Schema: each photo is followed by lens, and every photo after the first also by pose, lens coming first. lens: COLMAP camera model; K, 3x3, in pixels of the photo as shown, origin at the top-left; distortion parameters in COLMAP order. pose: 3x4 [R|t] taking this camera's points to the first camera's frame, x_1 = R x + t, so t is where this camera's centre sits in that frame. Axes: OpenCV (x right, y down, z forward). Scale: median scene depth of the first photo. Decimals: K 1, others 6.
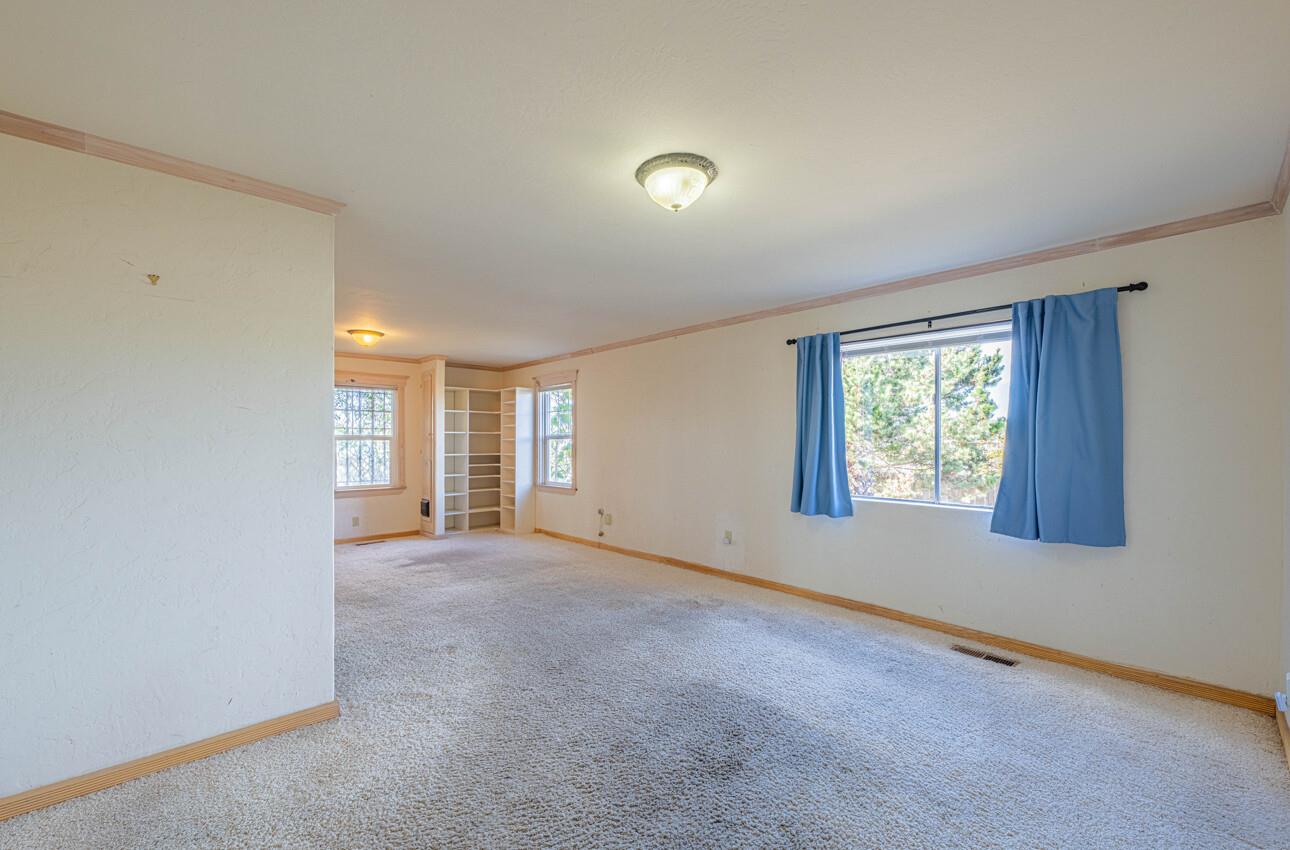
lens RADIAL K [[546.5, 0, 647.2], [0, 546.5, 435.4], [0, 0, 1]] dist [0.001586, 0.000166]
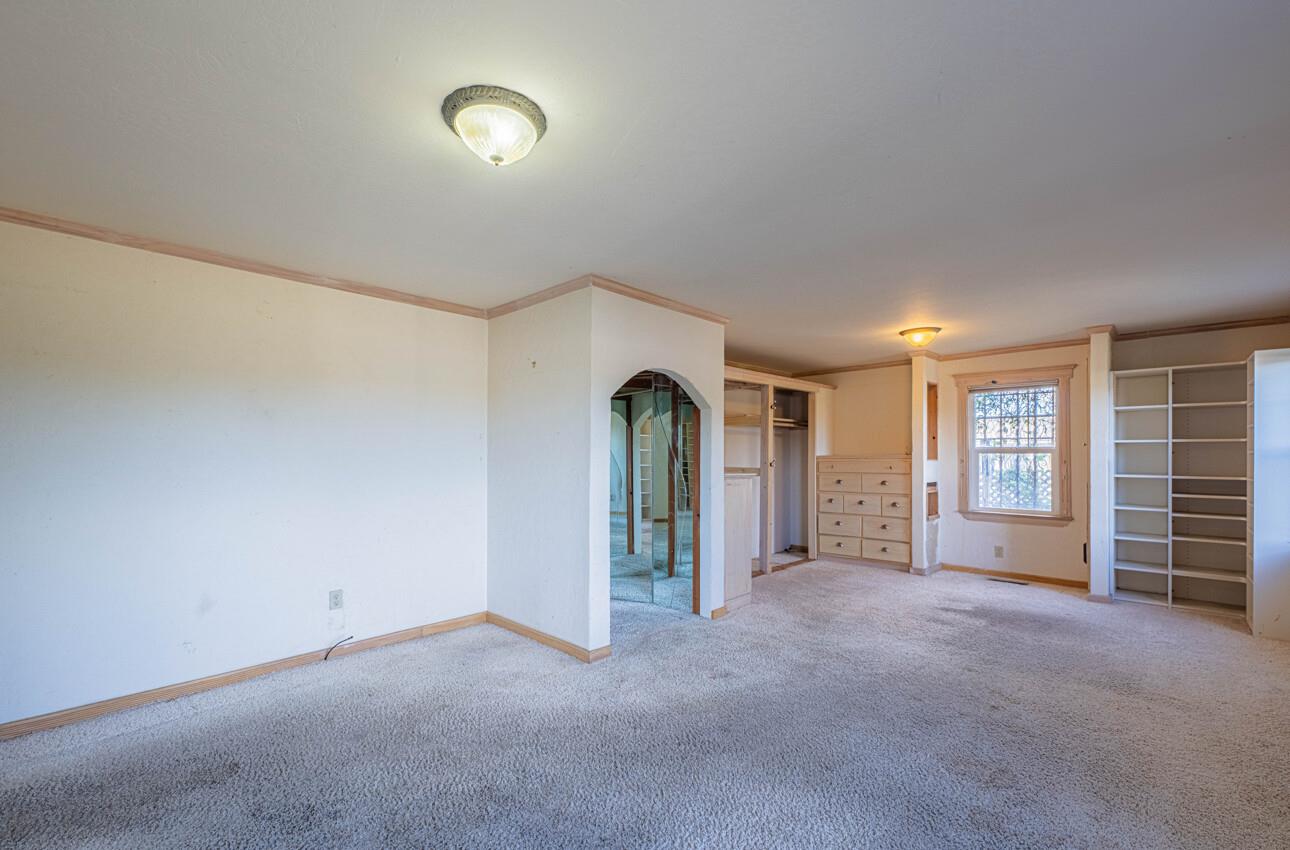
lens RADIAL K [[573.1, 0, 642.1], [0, 573.1, 449.8], [0, 0, 1]] dist [0.000575, -0.000169]
pose [[0.003107, -0.004087, -0.999987, 0.323151], [0.009238, 0.999949, -0.004058, 0.001970], [0.999953, -0.009225, 0.003145, 0.443967]]
